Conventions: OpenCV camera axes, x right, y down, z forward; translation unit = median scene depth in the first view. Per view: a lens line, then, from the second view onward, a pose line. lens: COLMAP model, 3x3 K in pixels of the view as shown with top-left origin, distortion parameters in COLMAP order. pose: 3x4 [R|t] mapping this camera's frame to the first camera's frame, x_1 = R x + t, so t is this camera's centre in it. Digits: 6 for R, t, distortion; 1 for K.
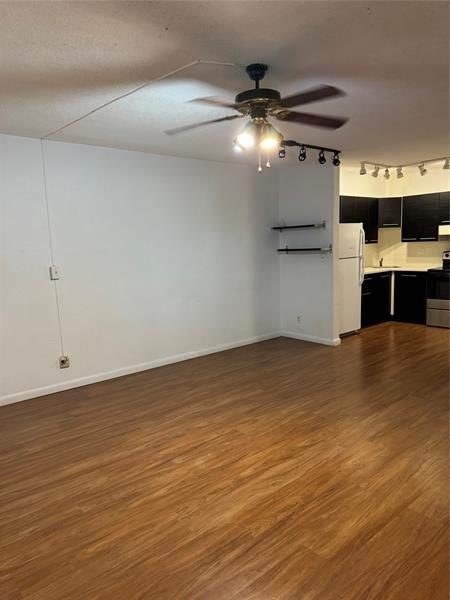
lens RADIAL K [[425.4, 0, 221.2], [0, 425.4, 300.5], [0, 0, 1]] dist [0.099390, -0.125001]
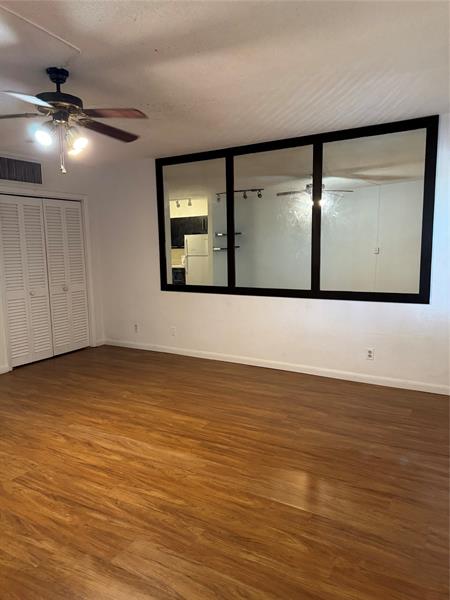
lens RADIAL K [[426.6, 0, 220.8], [0, 426.6, 298.9], [0, 0, 1]] dist [0.039898, -0.035783]
pose [[-0.316180, -0.077423, 0.945535, -0.947575], [0.159179, 0.978205, 0.133327, -0.080266], [-0.935250, 0.192665, -0.296965, 0.950404]]
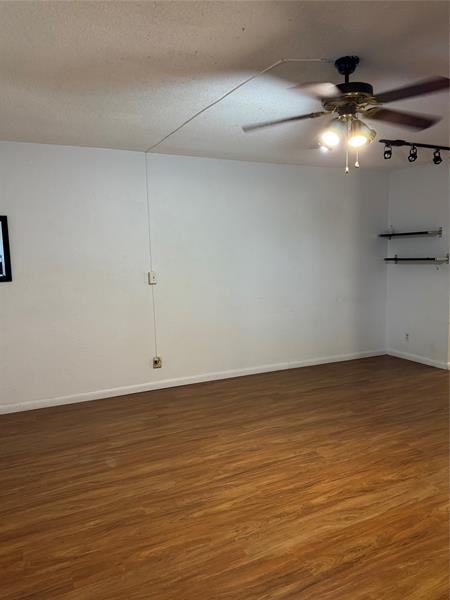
lens RADIAL K [[426.6, 0, 220.8], [0, 426.6, 298.9], [0, 0, 1]] dist [0.039898, -0.035783]
pose [[0.965280, 0.041100, -0.257963, 0.072903], [-0.047309, 0.998720, -0.017905, -0.000968], [0.256897, 0.029487, 0.965989, 0.051278]]
